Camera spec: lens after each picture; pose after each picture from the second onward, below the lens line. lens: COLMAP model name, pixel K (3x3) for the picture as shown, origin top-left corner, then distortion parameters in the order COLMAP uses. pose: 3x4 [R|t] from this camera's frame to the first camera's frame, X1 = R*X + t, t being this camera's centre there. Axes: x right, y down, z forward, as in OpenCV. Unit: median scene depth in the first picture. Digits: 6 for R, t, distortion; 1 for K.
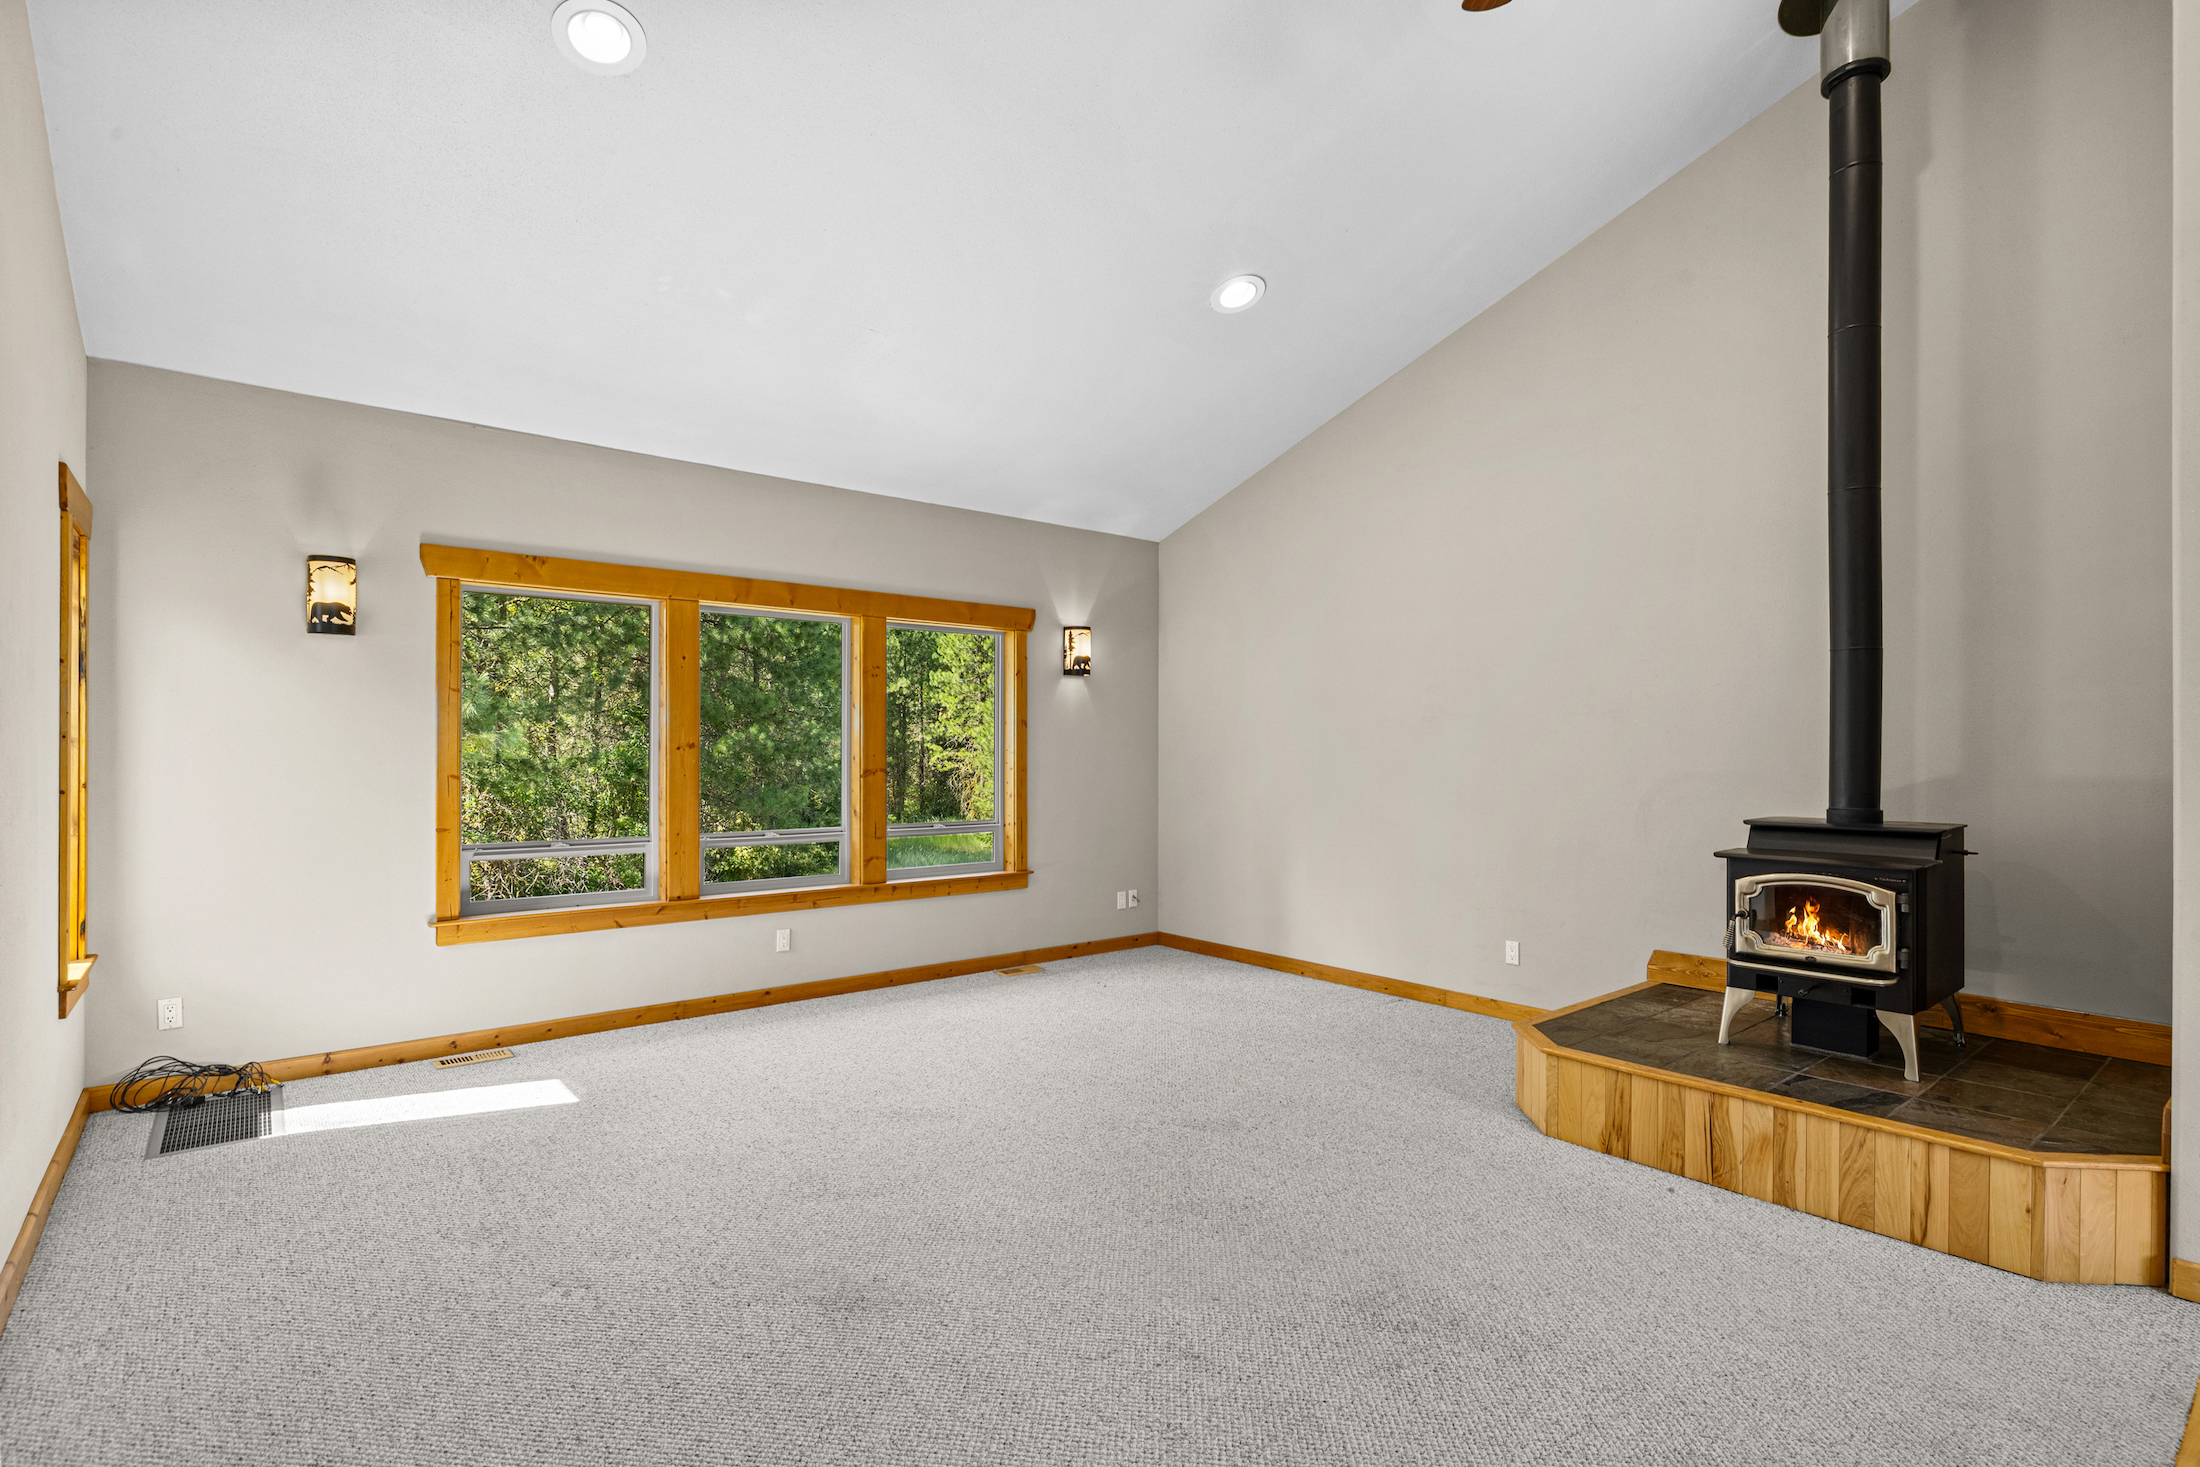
lens RADIAL K [[1052.5, 0, 1103.2], [0, 1052.5, 753.0], [0, 0, 1]] dist [-0.002794, 0.000364]
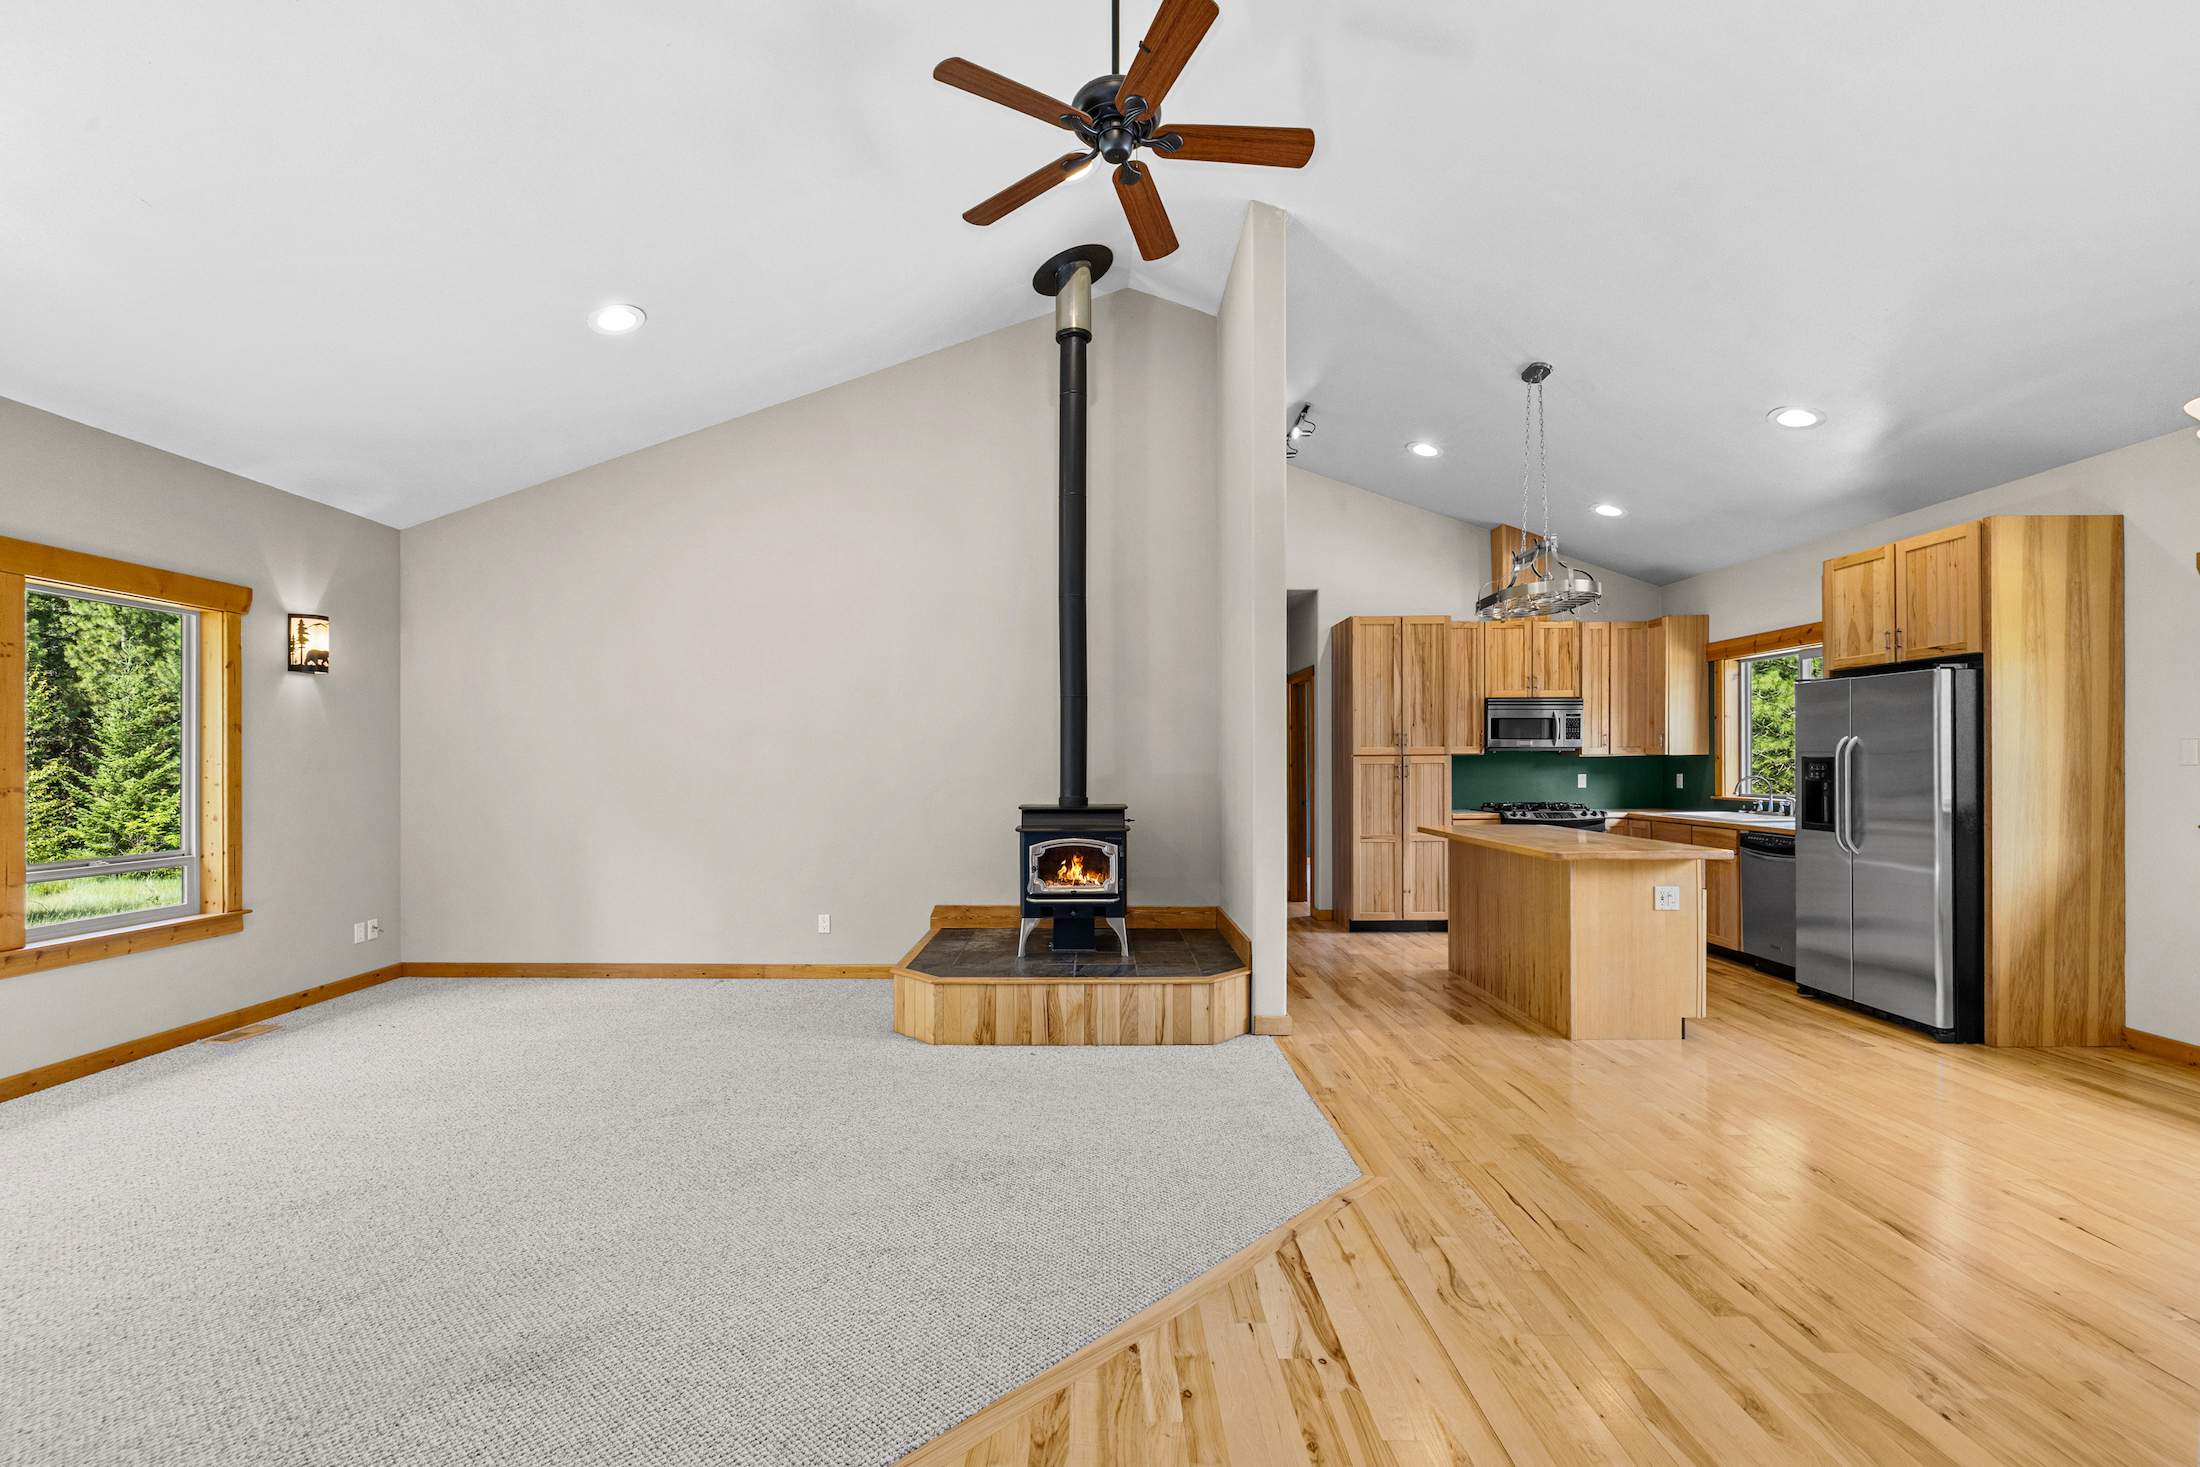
lens RADIAL K [[941.3, 0, 1091.0], [0, 941.3, 764.8], [0, 0, 1]] dist [-0.000117, 0.000219]
pose [[0.643553, -0.004898, 0.765386, -0.362420], [0.003624, 0.999988, 0.003352, -0.000110], [-0.765393, 0.000617, 0.643563, 0.062262]]
